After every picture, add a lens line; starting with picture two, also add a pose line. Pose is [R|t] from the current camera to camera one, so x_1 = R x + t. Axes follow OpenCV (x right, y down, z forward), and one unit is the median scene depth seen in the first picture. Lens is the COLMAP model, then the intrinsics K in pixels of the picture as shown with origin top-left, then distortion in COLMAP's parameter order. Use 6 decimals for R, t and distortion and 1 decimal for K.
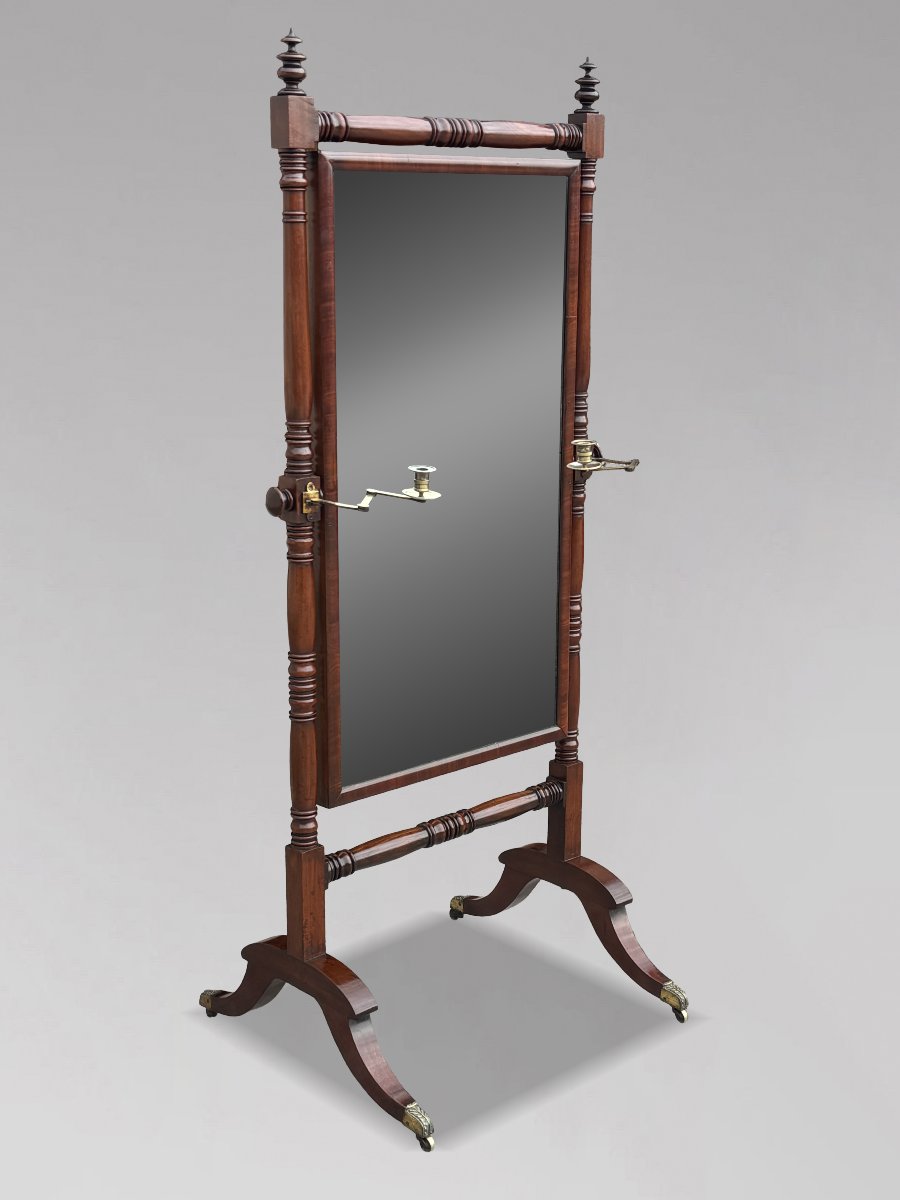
lens RADIAL K [[1664.7, 0, 450.0], [0, 1664.7, 600.0], [0, 0, 1]] dist [0.116895, -0.050300]
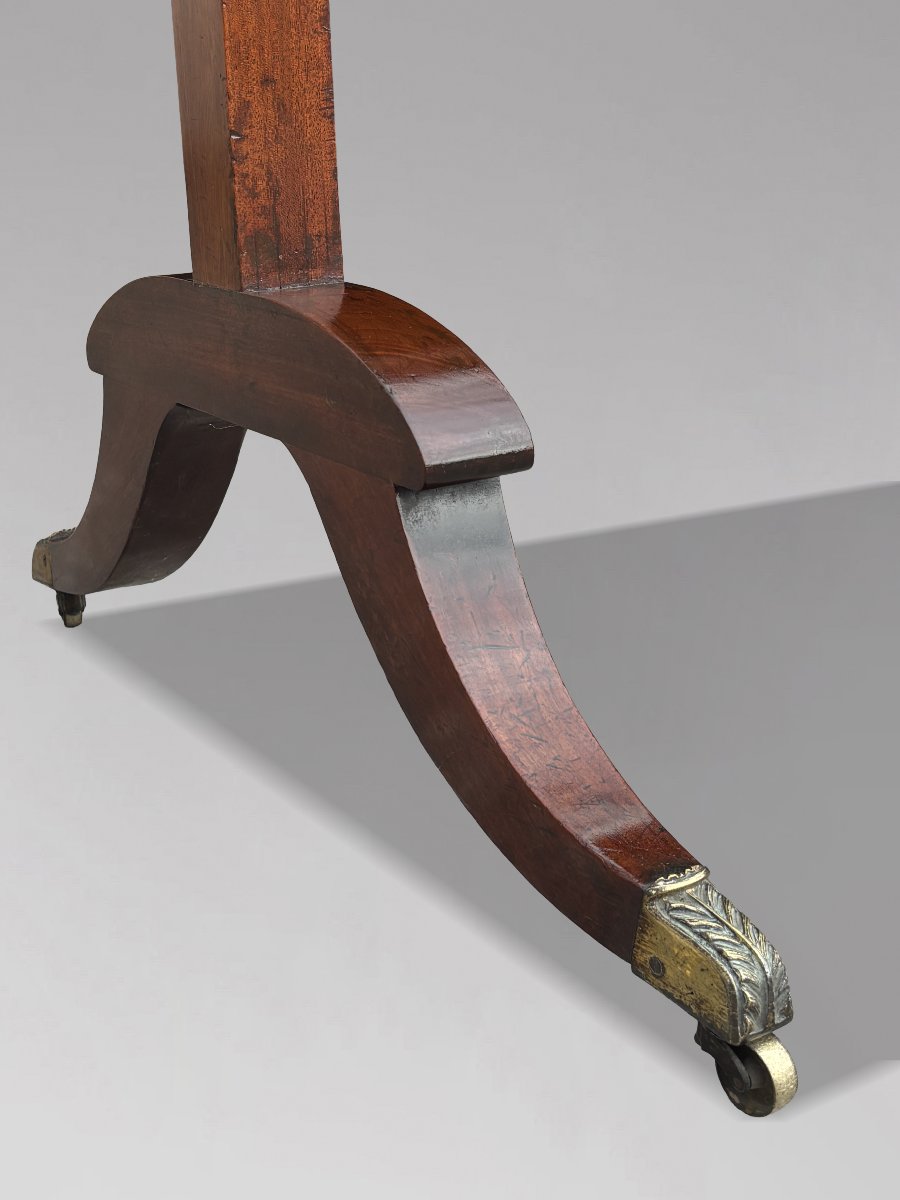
lens RADIAL K [[1664.7, 0, 450.0], [0, 1664.7, 600.0], [0, 0, 1]] dist [0.116895, -0.050300]
pose [[0.985052, 0.023408, -0.170659, -0.015646], [-0.007990, 0.995867, 0.090474, 0.238056], [0.172071, -0.087758, 0.981168, 0.766101]]
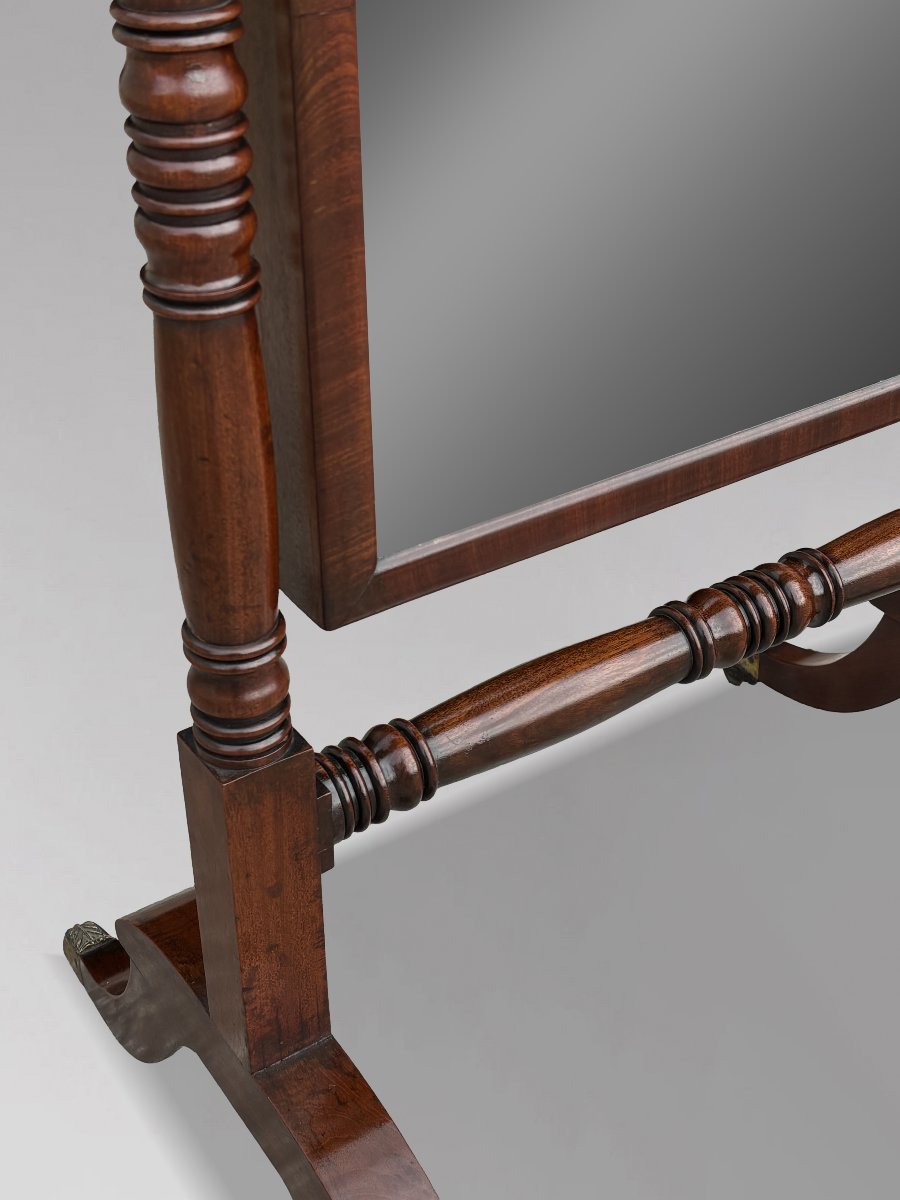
lens RADIAL K [[1664.7, 0, 450.0], [0, 1664.7, 600.0], [0, 0, 1]] dist [0.116895, -0.050300]
pose [[0.987571, 0.079832, -0.135388, -0.016700], [-0.027157, 0.935115, 0.353302, 0.024670], [0.154808, -0.345234, 0.925661, 0.751968]]
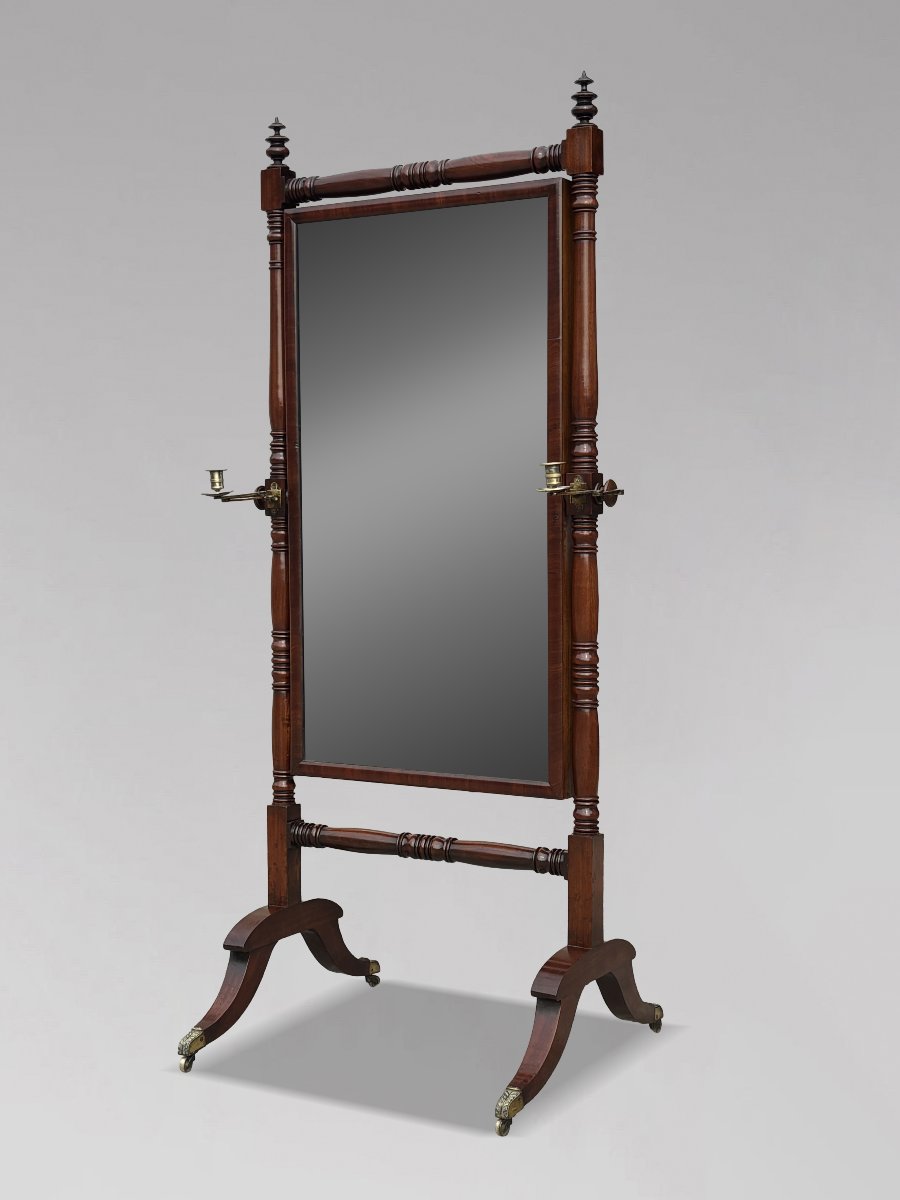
lens RADIAL K [[1727.0, 0, 450.0], [0, 1727.0, 600.0], [0, 0, 1]] dist [-0.006649, 1.018640]
pose [[0.288434, 0.054757, -0.955933, 1.069855], [-0.204511, 0.978848, -0.005638, -0.006625], [0.935404, 0.197125, 0.293531, 0.729336]]
